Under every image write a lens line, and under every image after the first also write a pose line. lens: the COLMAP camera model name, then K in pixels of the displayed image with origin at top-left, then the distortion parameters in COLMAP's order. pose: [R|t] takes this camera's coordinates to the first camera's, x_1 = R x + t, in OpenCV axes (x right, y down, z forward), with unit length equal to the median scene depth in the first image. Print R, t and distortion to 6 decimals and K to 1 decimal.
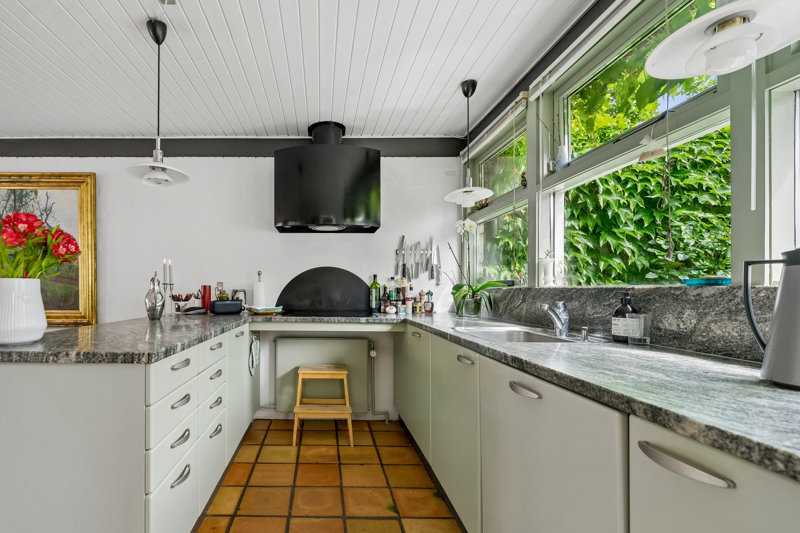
lens RADIAL K [[365.5, 0, 400.0], [0, 365.5, 266.5], [0, 0, 1]] dist [0.015251, 0.000091]
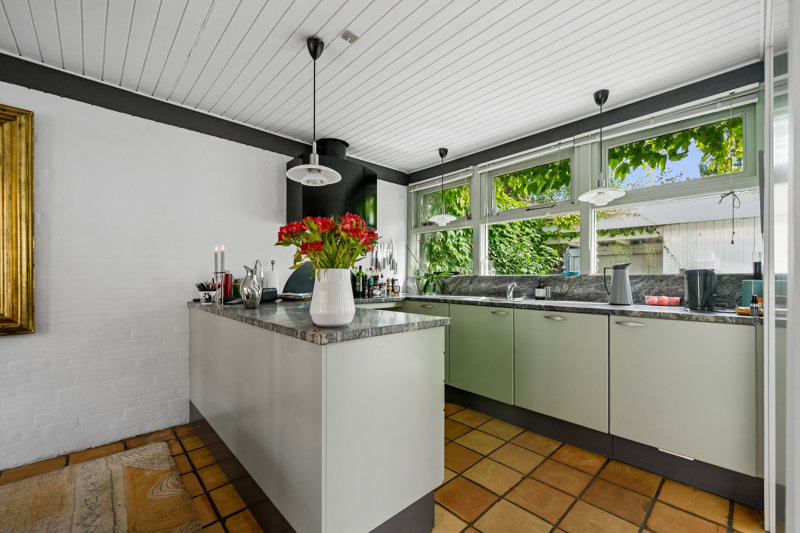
lens RADIAL K [[332.3, 0, 400.0], [0, 332.3, 266.5], [0, 0, 1]] dist [0.013009, 0.000101]
pose [[0.716085, 0.015627, 0.697838, -0.877480], [-0.040248, 0.999010, 0.018929, -0.004331], [-0.696852, -0.041641, 0.716005, 0.059767]]
